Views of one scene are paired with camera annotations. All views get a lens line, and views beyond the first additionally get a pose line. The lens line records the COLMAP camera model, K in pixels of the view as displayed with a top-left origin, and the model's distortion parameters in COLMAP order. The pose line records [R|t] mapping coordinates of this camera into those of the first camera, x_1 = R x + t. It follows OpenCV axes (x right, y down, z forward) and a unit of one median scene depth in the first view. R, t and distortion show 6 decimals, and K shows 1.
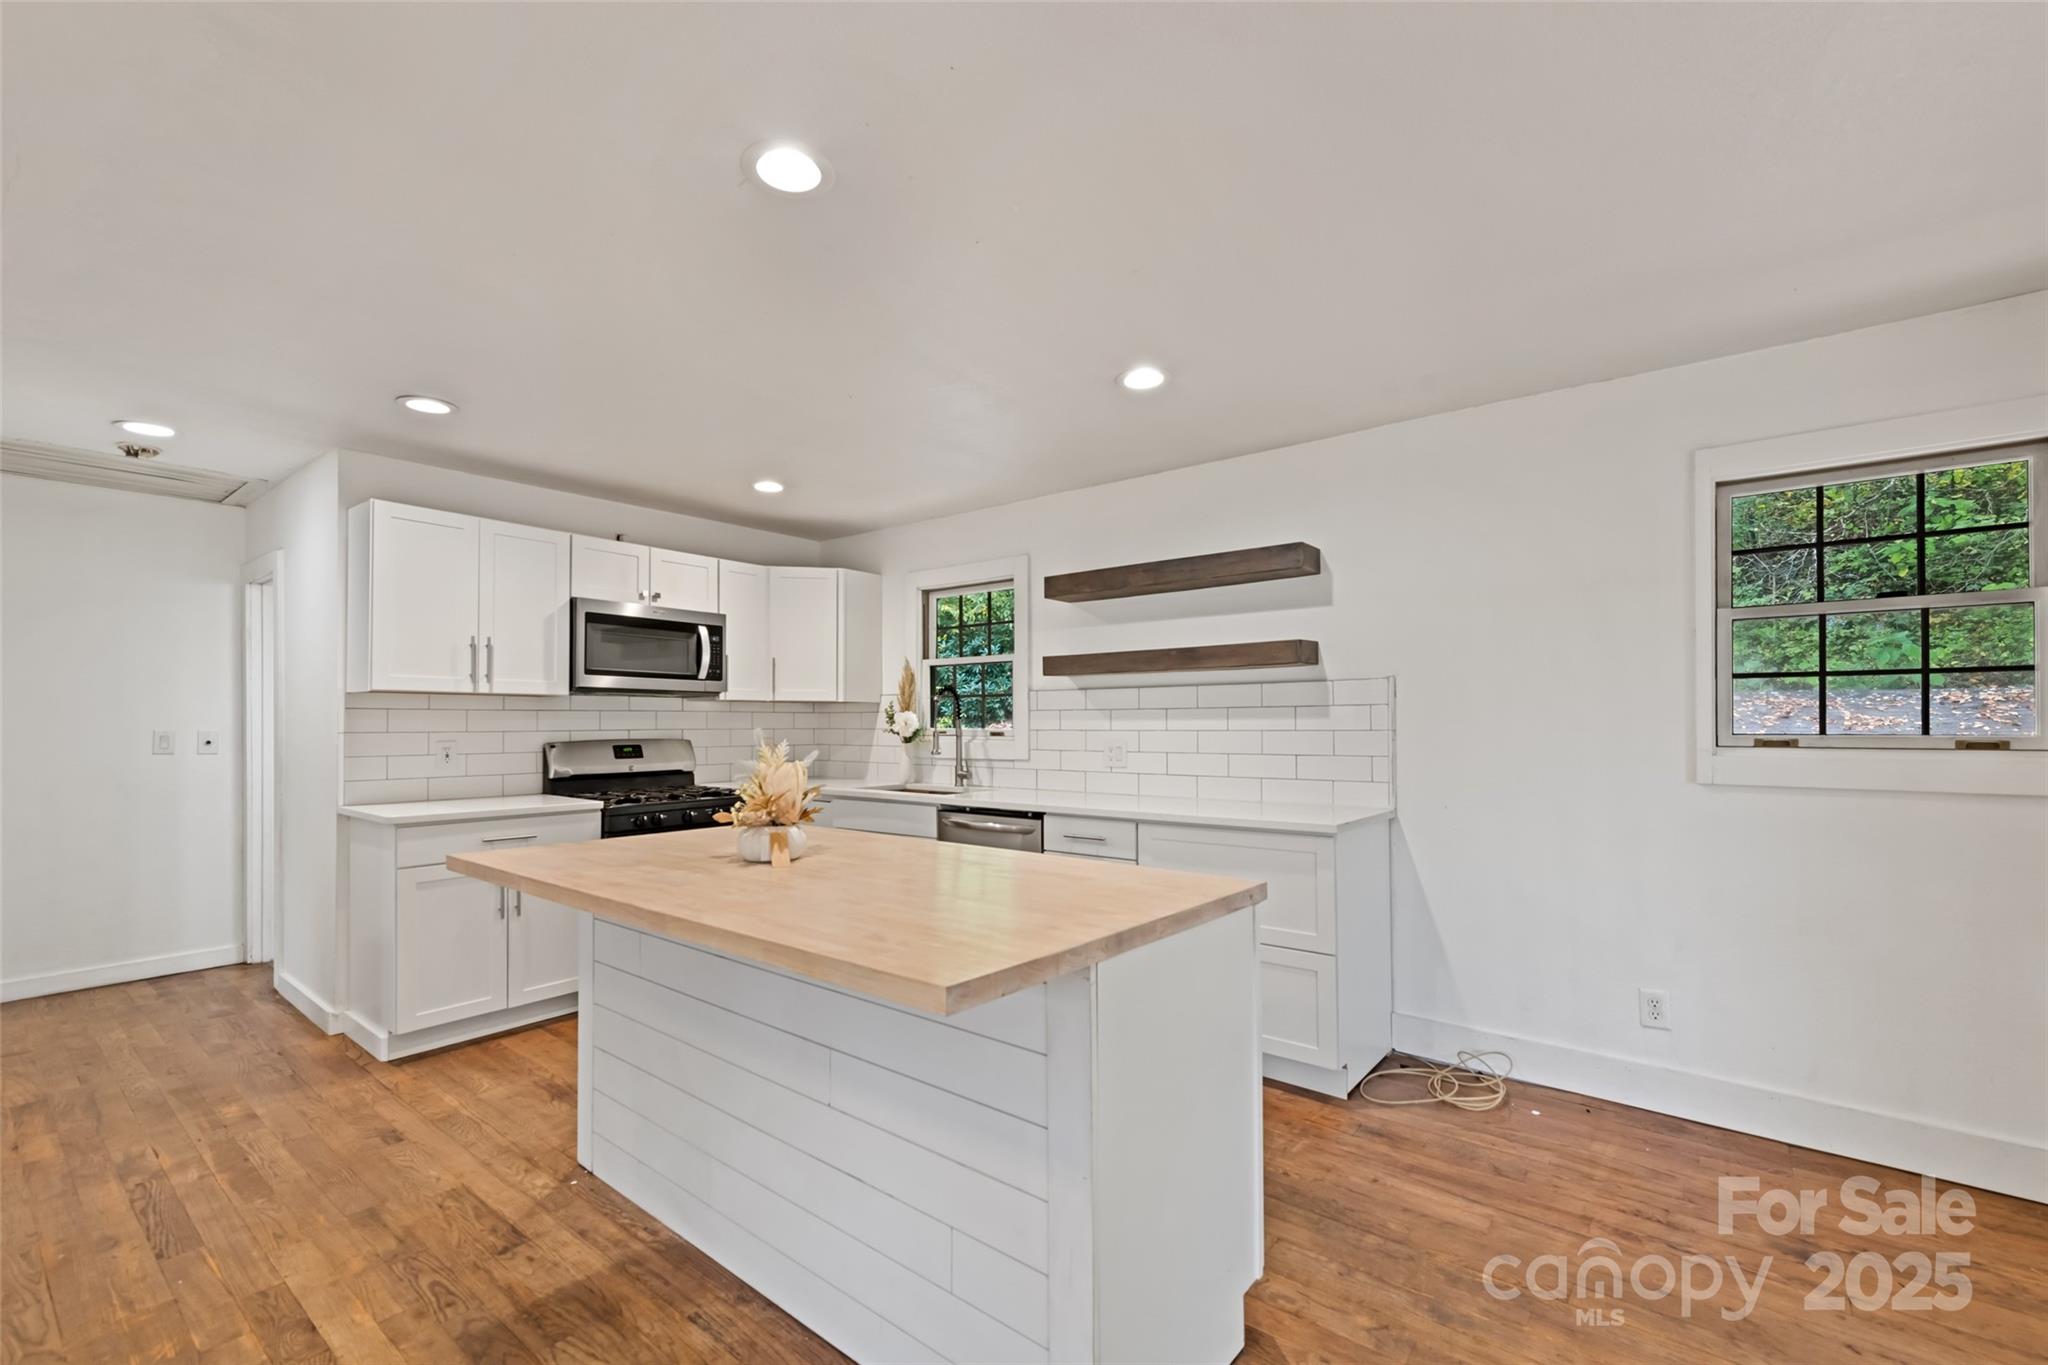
lens RADIAL K [[872.1, 0, 1015.8], [0, 872.1, 726.8], [0, 0, 1]] dist [0.006279, -0.000984]
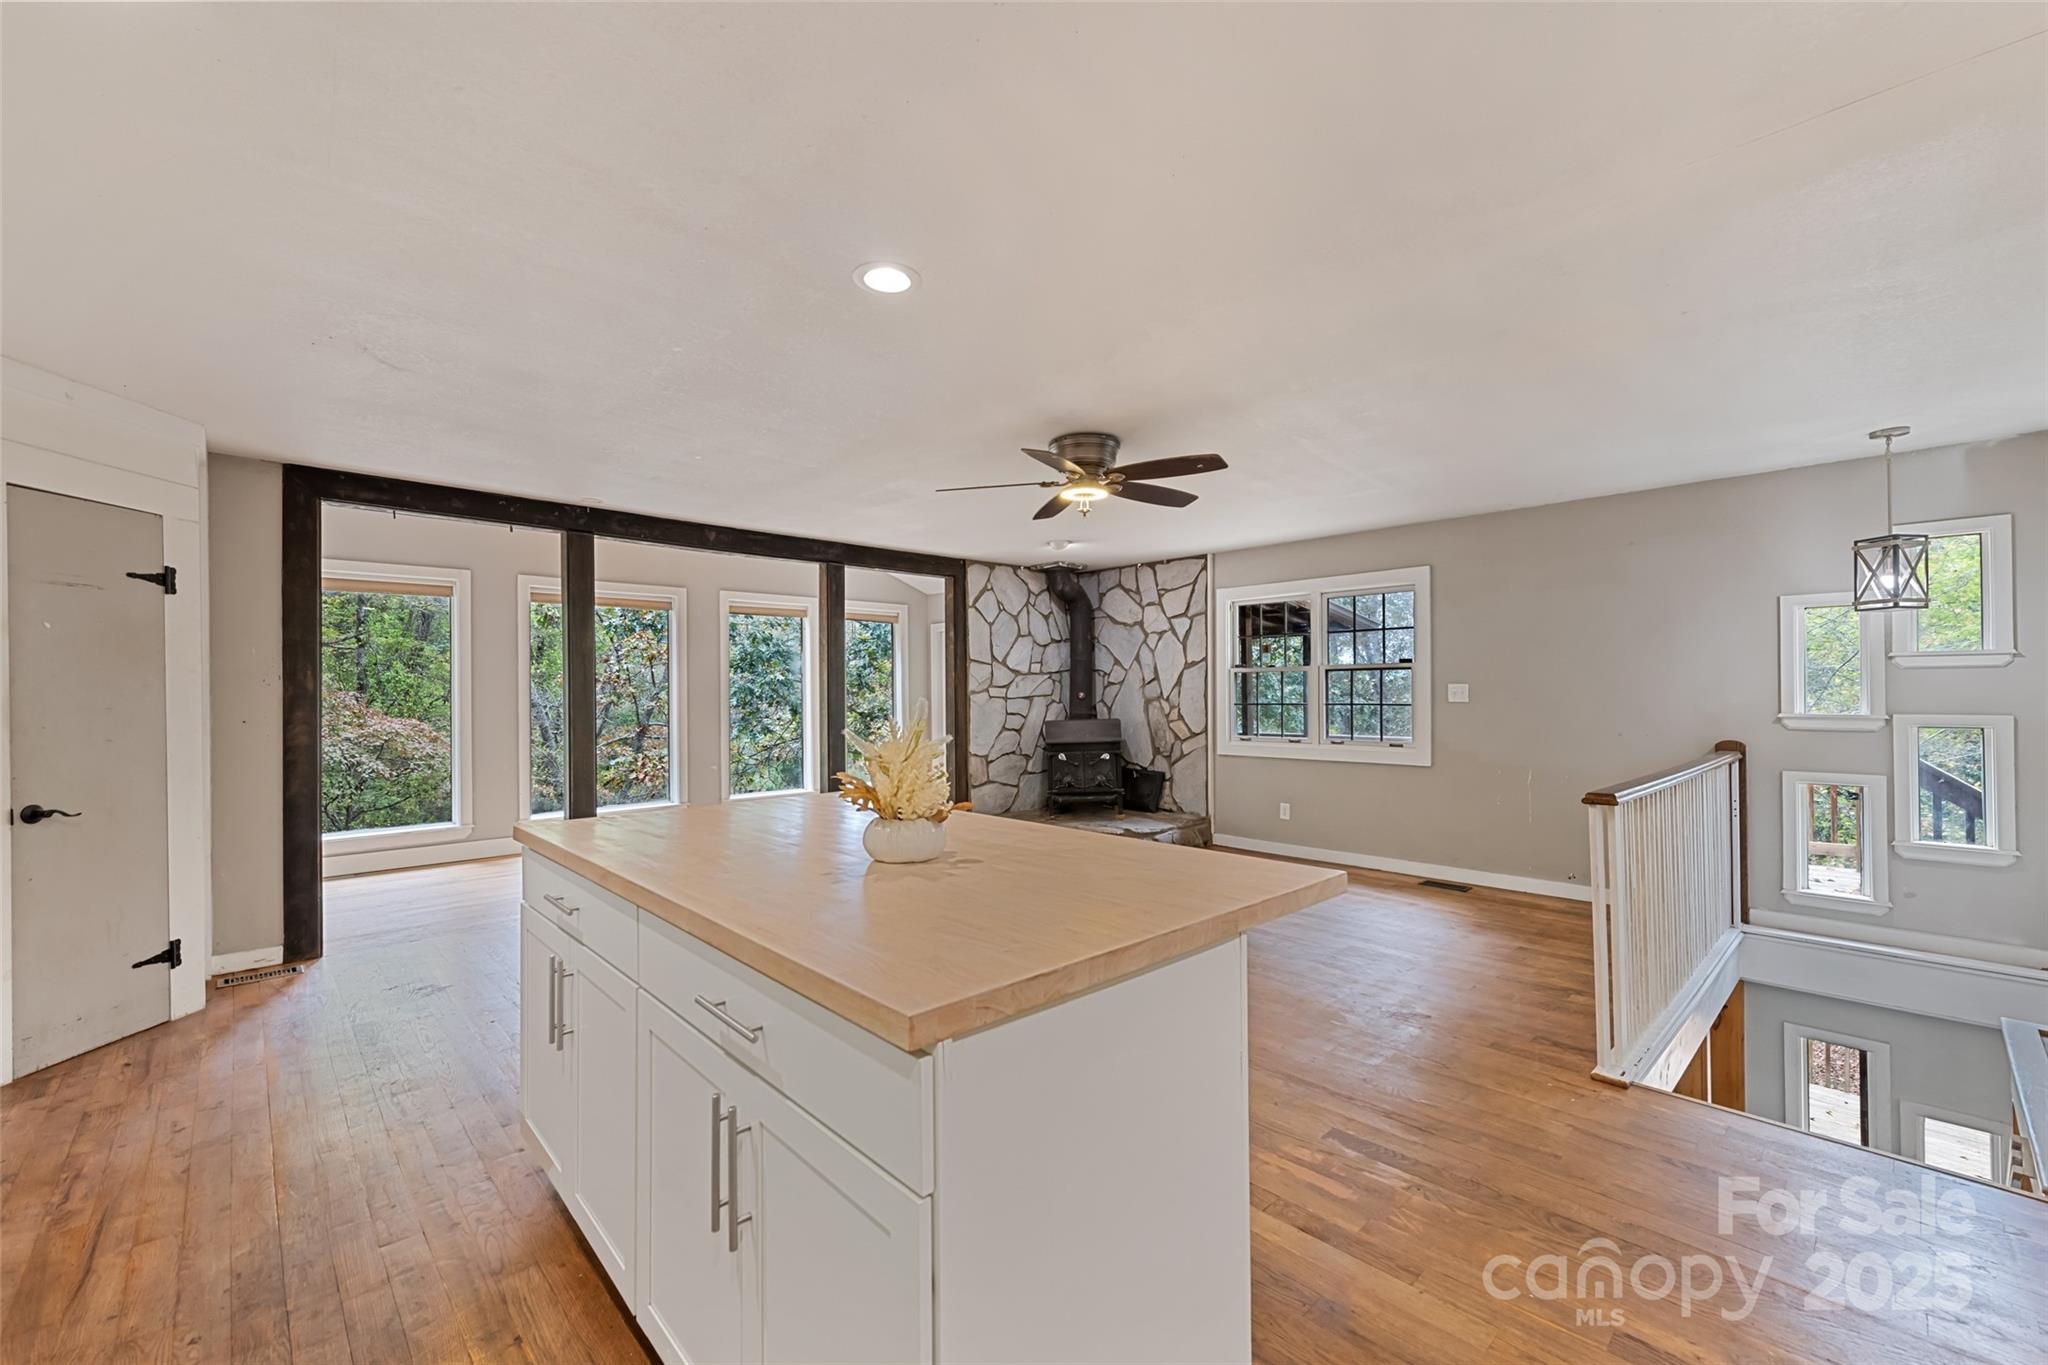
lens RADIAL K [[822.2, 0, 1027.3], [0, 822.2, 686.4], [0, 0, 1]] dist [0.012357, -0.000703]
pose [[-0.992512, 0.010372, 0.121702, -0.259446], [0.009748, 0.999936, -0.005721, -0.001815], [-0.121754, -0.004491, -0.992550, 0.926907]]
